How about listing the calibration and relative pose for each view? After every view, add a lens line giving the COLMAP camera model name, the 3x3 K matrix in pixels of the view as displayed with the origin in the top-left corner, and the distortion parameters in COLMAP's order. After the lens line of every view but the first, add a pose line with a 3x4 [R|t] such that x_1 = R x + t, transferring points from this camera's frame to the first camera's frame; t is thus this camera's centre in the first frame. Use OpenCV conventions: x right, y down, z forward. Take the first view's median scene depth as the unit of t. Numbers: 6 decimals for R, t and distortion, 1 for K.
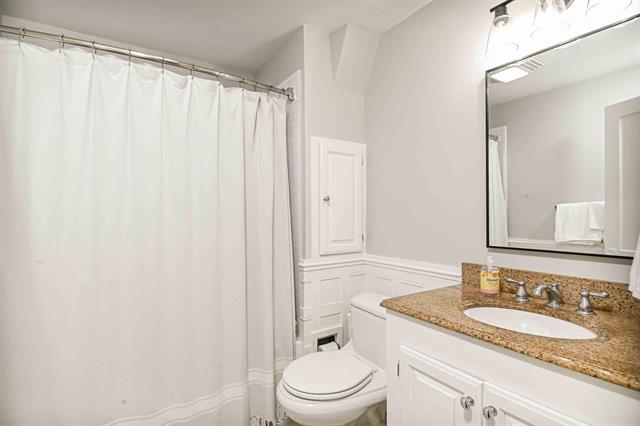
lens RADIAL K [[316.4, 0, 316.2], [0, 316.4, 217.9], [0, 0, 1]] dist [0.011854, -0.017556]
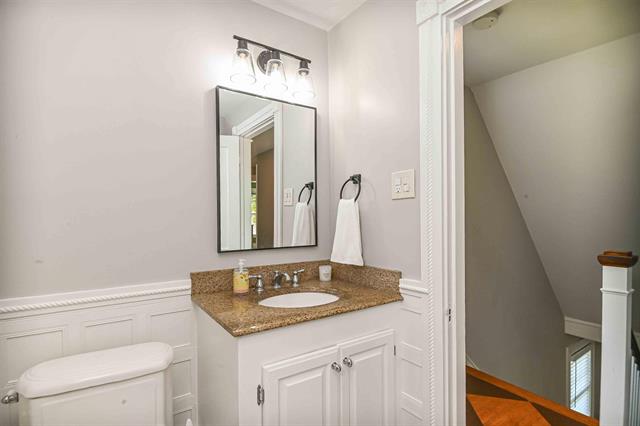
lens RADIAL K [[316.4, 0, 316.2], [0, 316.4, 217.9], [0, 0, 1]] dist [0.011854, -0.017556]
pose [[-0.022687, 0.002922, 0.999738, -0.573885], [0.012831, 0.999914, -0.002631, -0.018296], [-0.999660, 0.012768, -0.022723, 0.768947]]
